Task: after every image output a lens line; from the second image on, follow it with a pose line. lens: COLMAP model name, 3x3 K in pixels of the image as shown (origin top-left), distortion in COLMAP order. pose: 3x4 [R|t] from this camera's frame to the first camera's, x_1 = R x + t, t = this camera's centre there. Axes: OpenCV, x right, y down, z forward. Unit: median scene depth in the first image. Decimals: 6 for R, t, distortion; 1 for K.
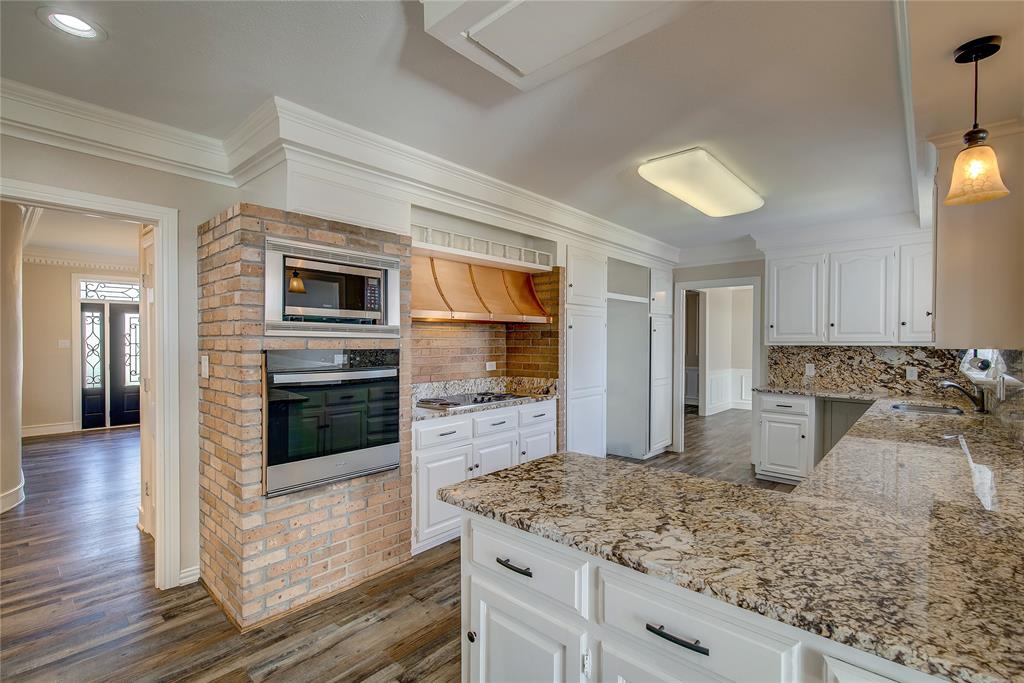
lens RADIAL K [[466.9, 0, 514.7], [0, 466.9, 345.0], [0, 0, 1]] dist [0.002202, 0.001200]
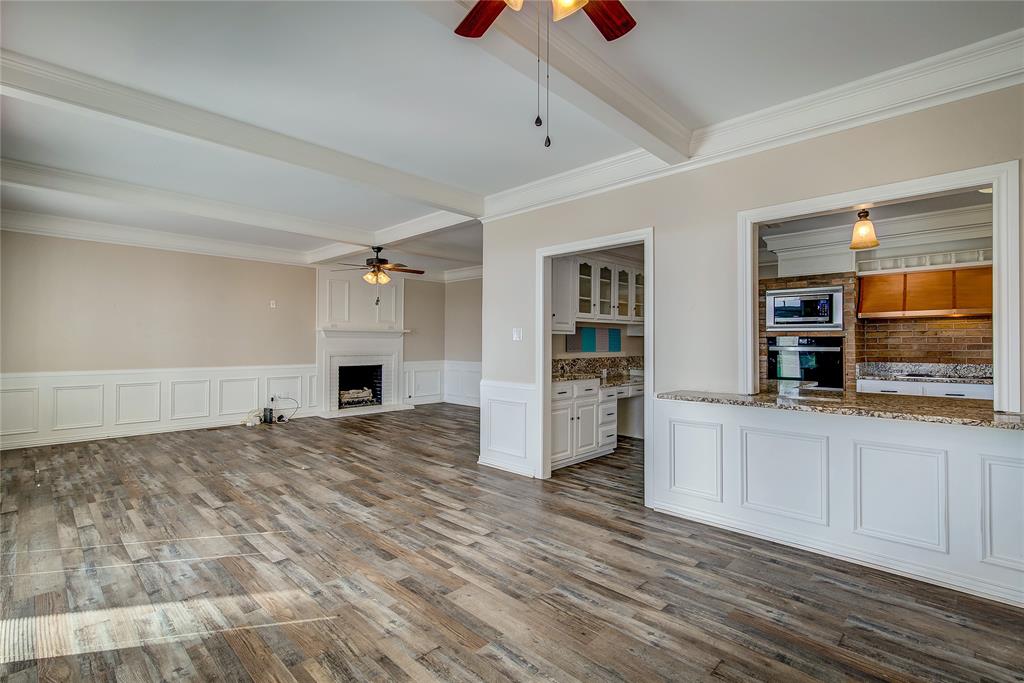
lens RADIAL K [[483.4, 0, 511.6], [0, 483.4, 337.5], [0, 0, 1]] dist [0.002704, 0.000301]
pose [[-0.049379, -0.015915, -0.998653, 1.766648], [-0.010952, 0.999822, -0.015392, 0.058190], [0.998720, 0.010177, -0.049544, -0.187358]]
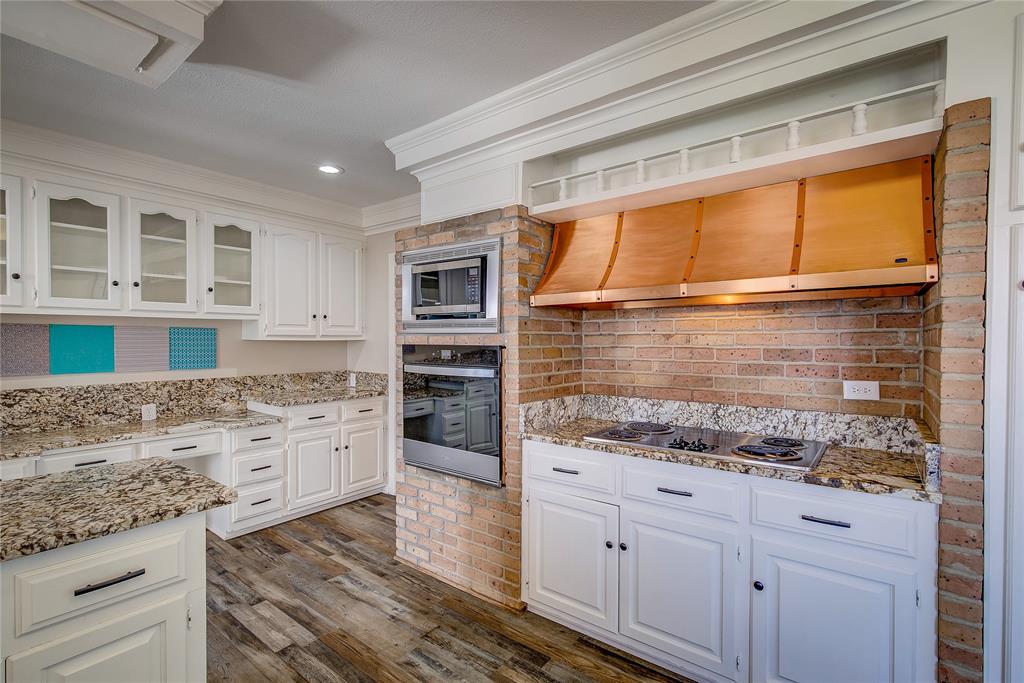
lens RADIAL K [[466.9, 0, 514.7], [0, 466.9, 345.0], [0, 0, 1]] dist [0.002202, 0.001200]
pose [[0.067910, 0.007347, -0.997664, 0.619331], [-0.008887, 0.999938, 0.006758, 0.001338], [0.997652, 0.008407, 0.067971, 1.023829]]
